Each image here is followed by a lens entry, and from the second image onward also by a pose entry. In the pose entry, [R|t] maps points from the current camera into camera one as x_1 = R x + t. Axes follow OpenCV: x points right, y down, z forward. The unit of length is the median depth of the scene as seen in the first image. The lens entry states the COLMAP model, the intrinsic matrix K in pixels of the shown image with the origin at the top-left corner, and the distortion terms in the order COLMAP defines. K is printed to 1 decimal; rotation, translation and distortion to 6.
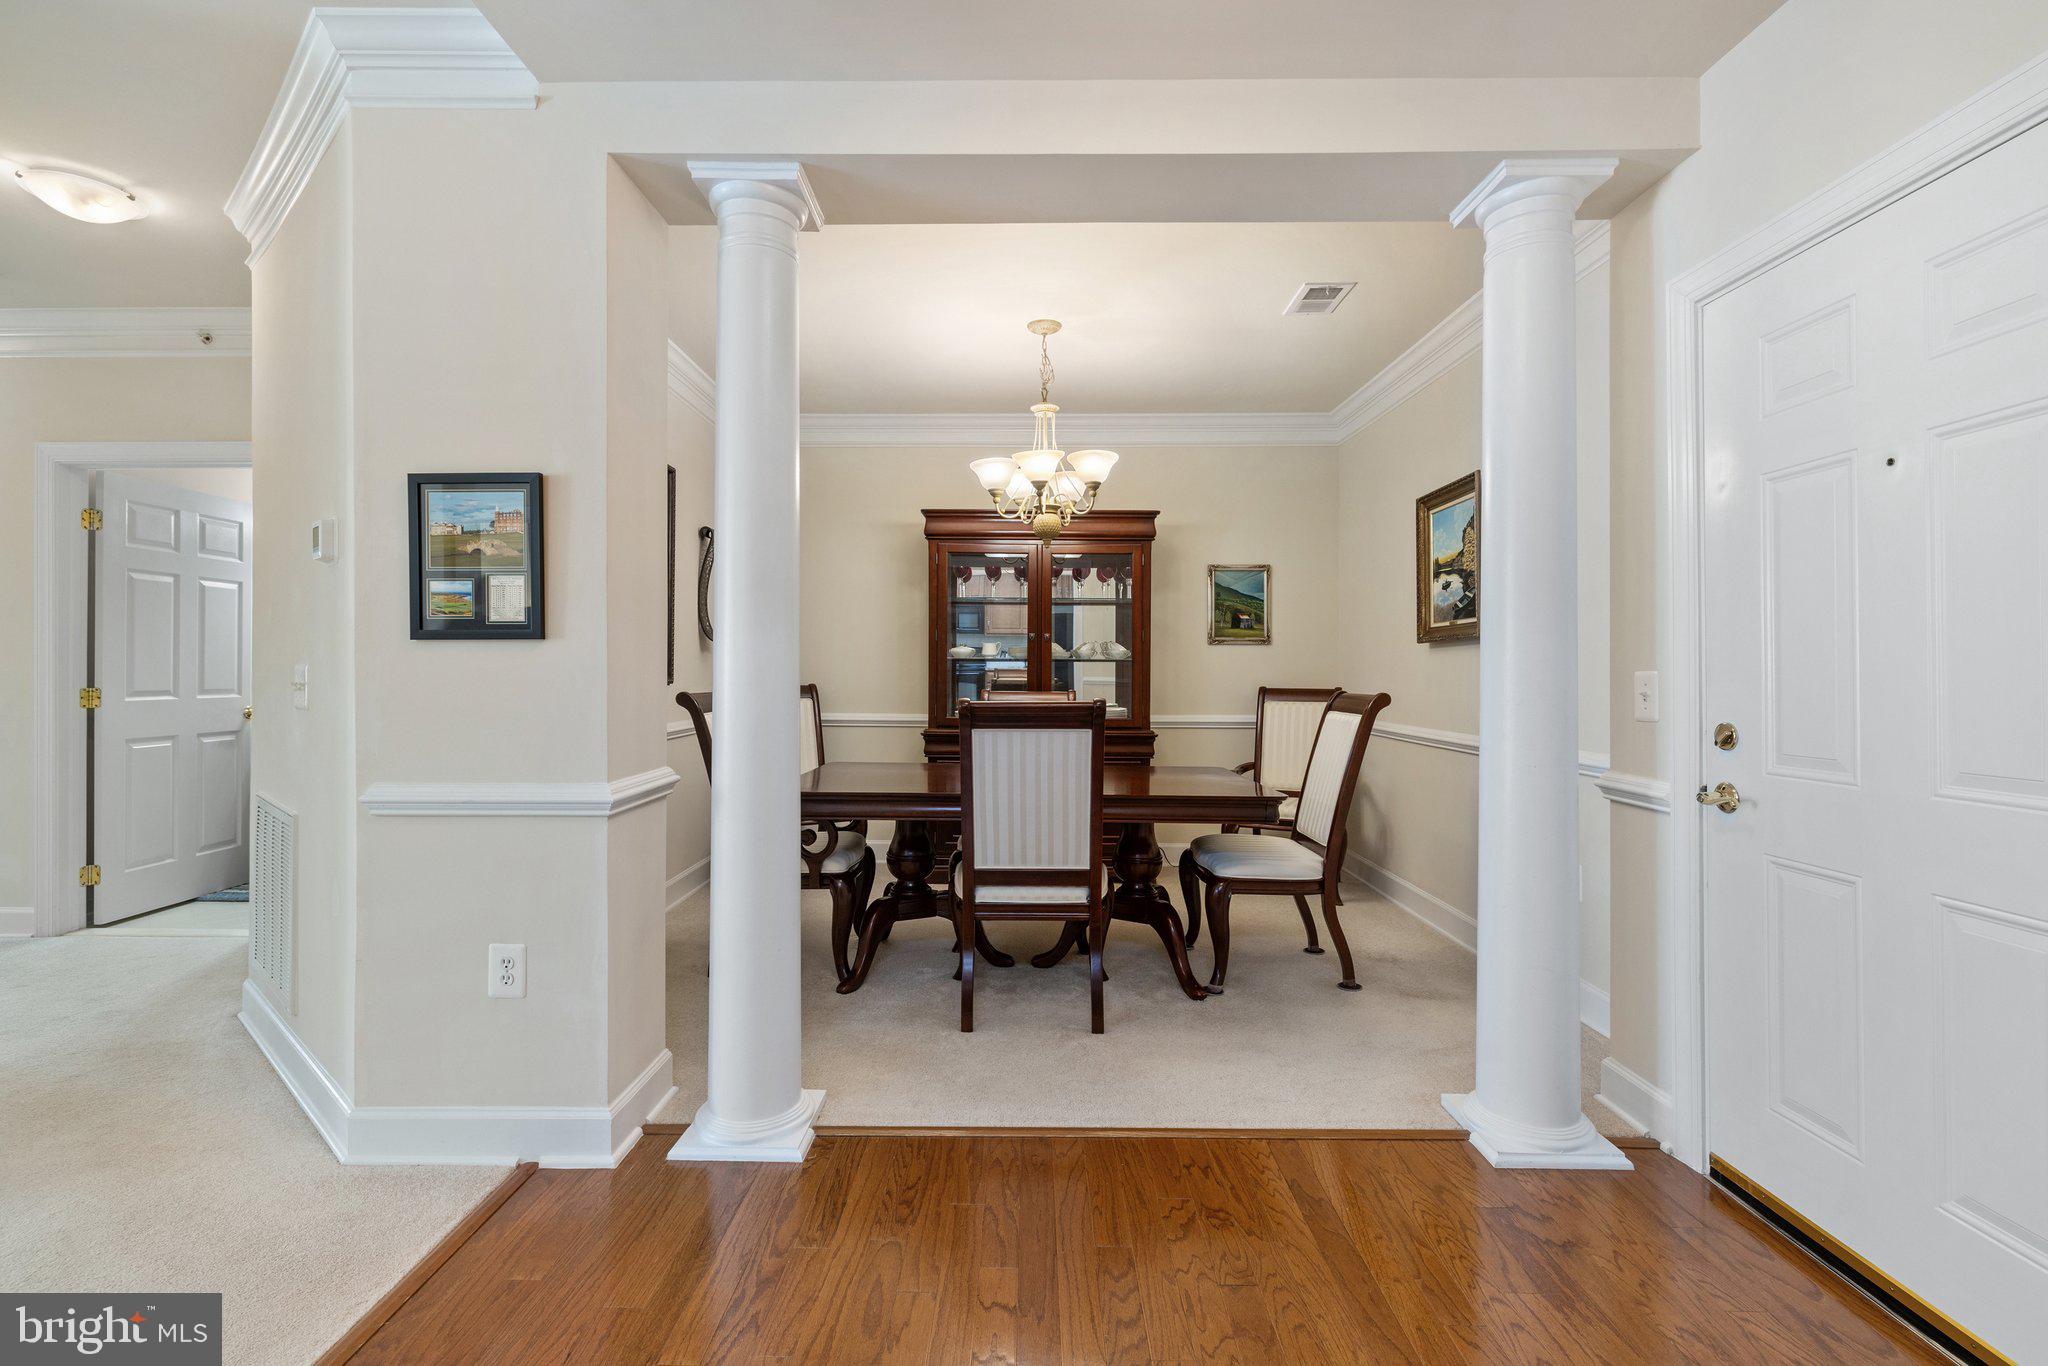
lens RADIAL K [[917.2, 0, 1019.6], [0, 917.2, 667.2], [0, 0, 1]] dist [-0.001593, 0.000104]
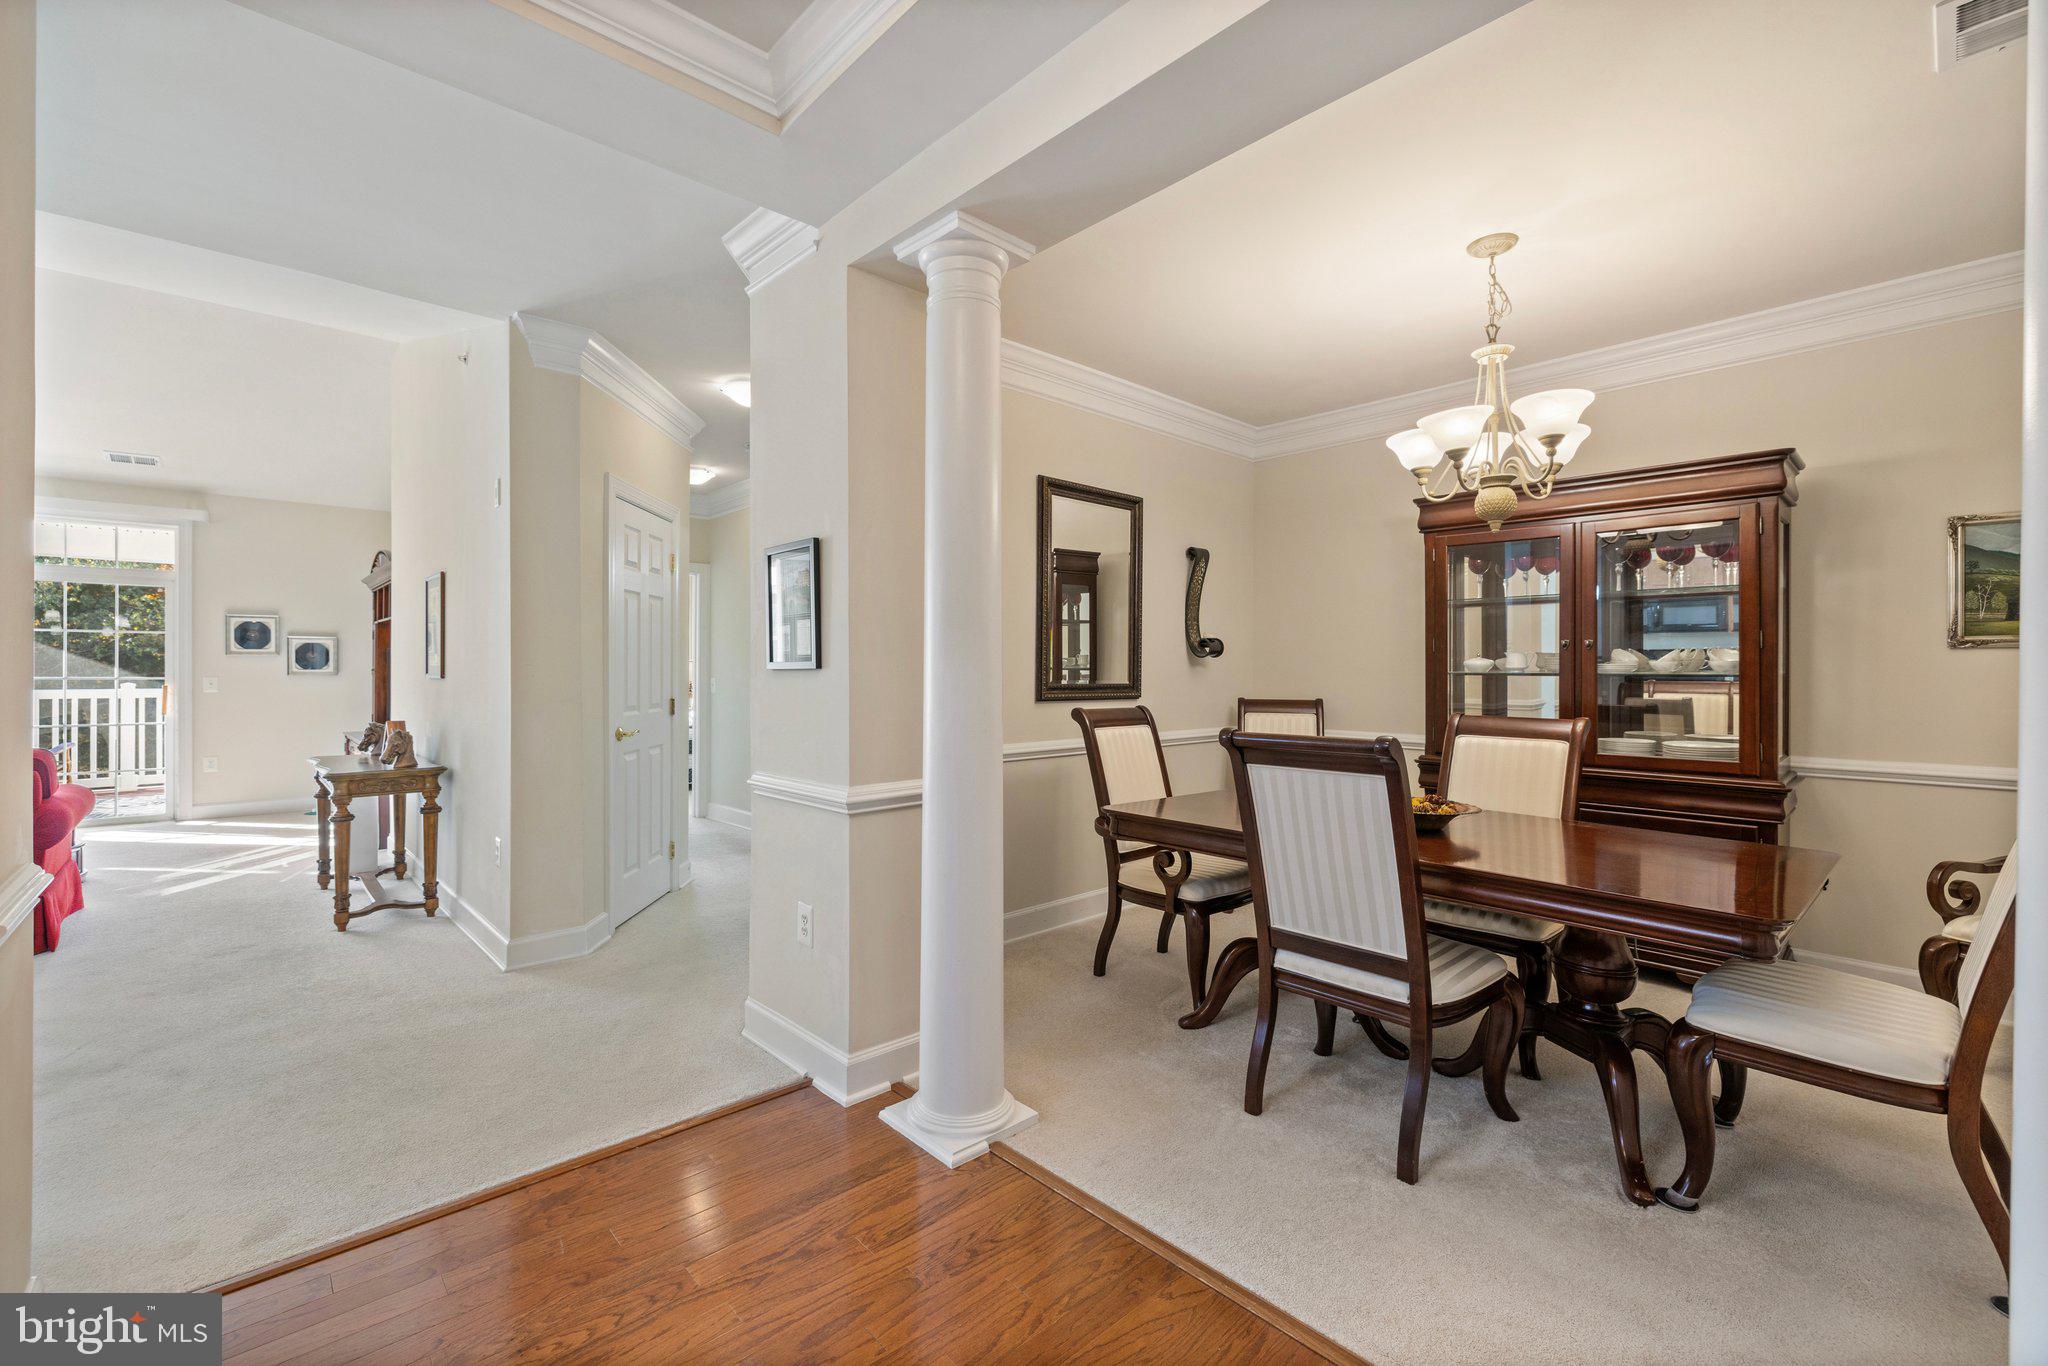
lens RADIAL K [[865.8, 0, 998.6], [0, 865.8, 673.2], [0, 0, 1]] dist [0.000672, -0.000045]
pose [[0.672033, 0.001552, -0.740520, 0.336639], [0.001069, 0.999995, 0.003066, -0.017591], [0.740520, -0.002851, 0.672028, 0.241131]]
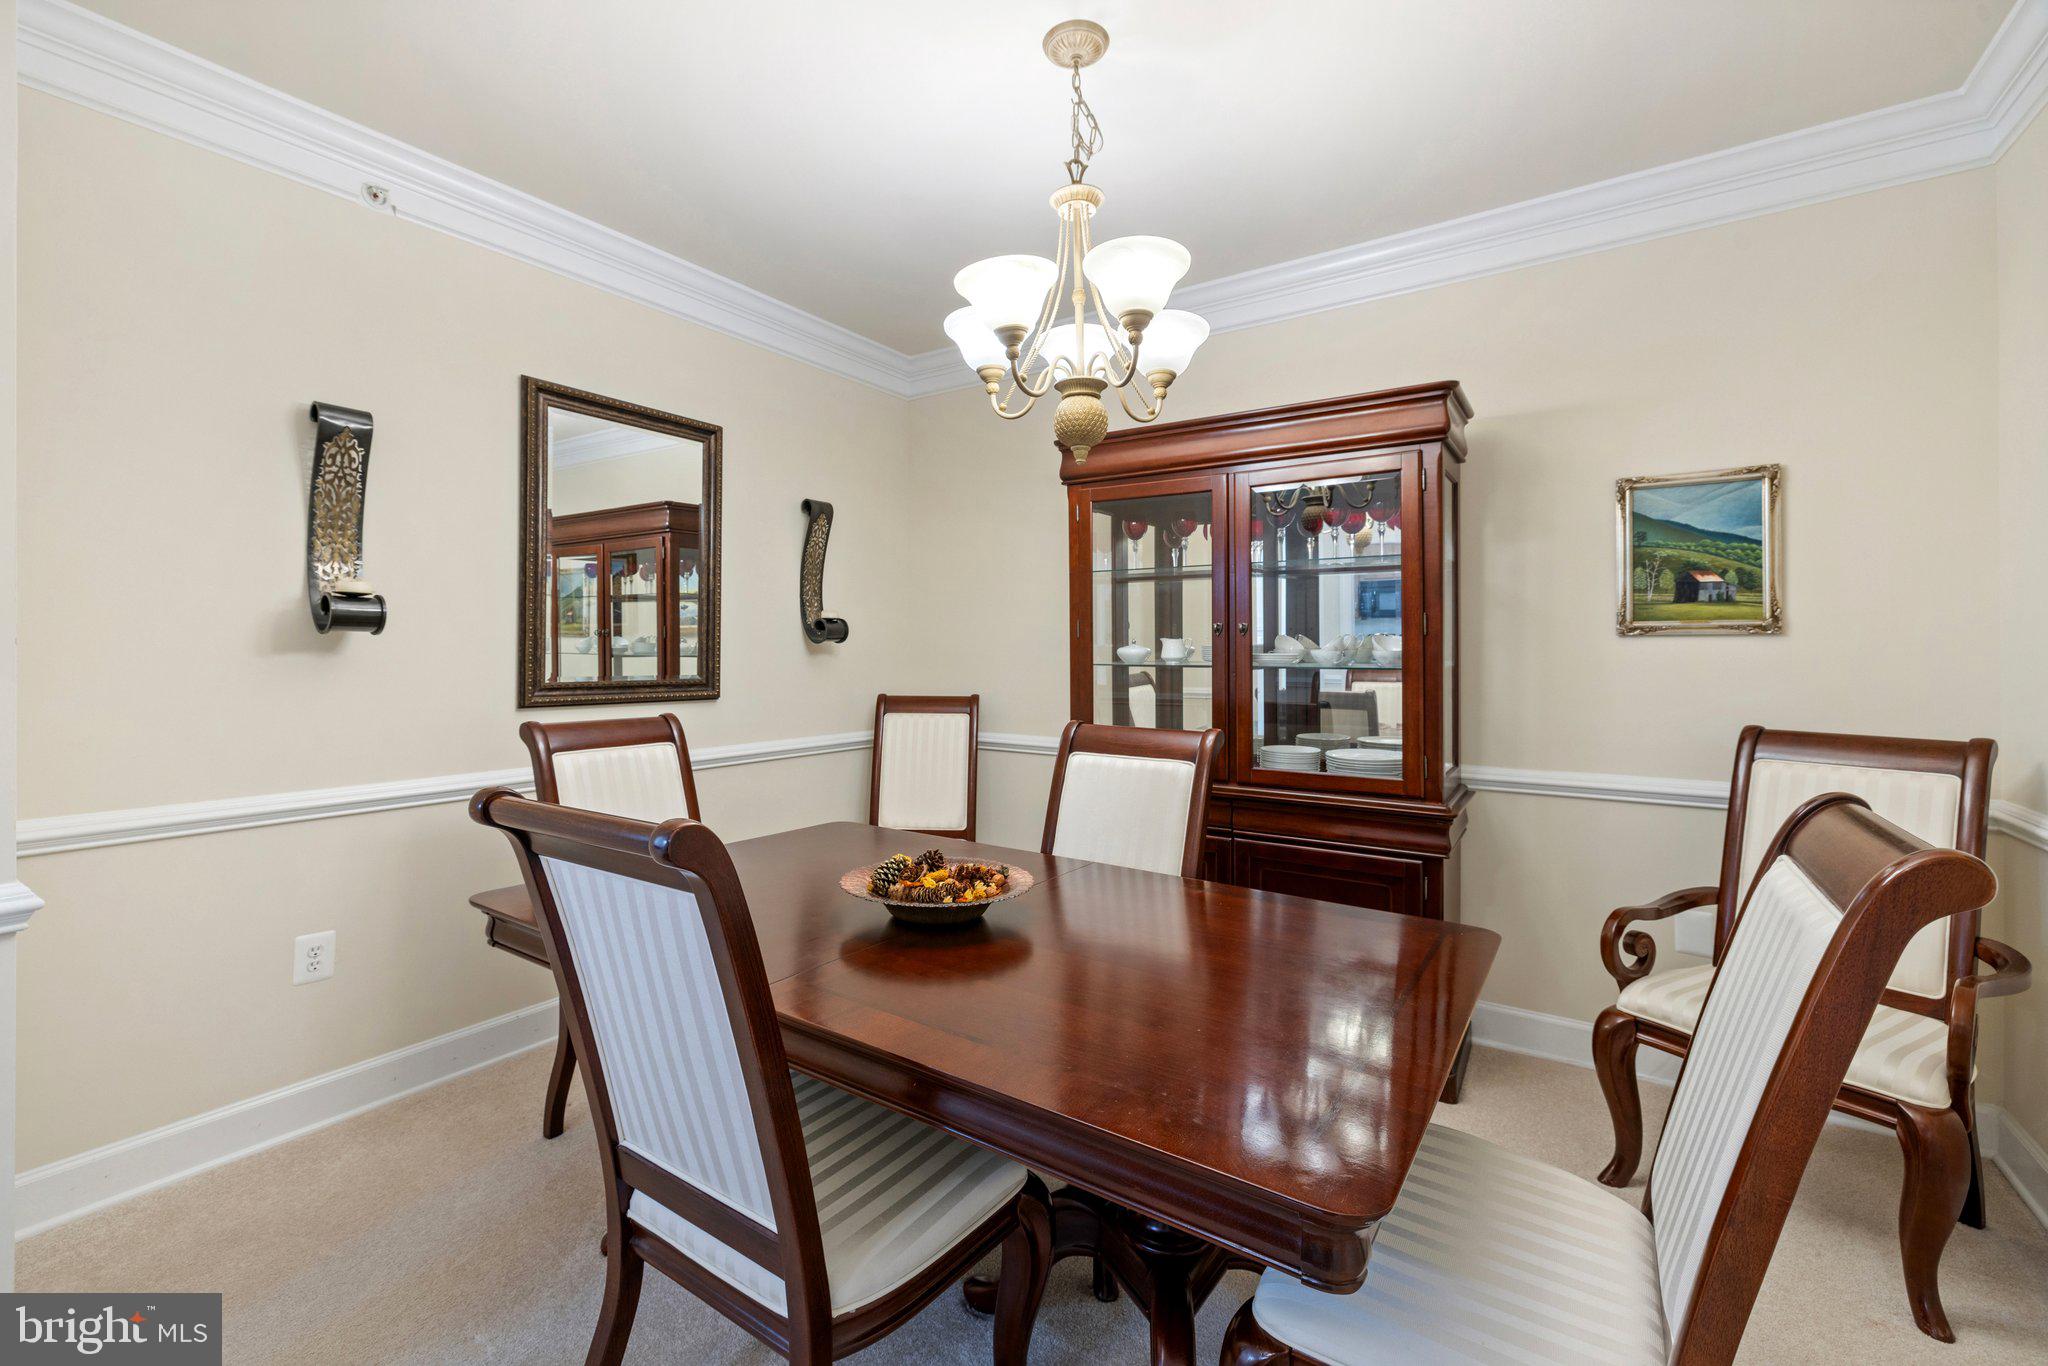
lens RADIAL K [[886.1, 0, 1000.2], [0, 886.1, 650.5], [0, 0, 1]] dist [0.002644, 0.000093]
pose [[0.825116, -0.002899, -0.564956, 0.325822], [0.001328, 0.999994, -0.003191, -0.025552], [0.564962, 0.001882, 0.825115, 0.651956]]
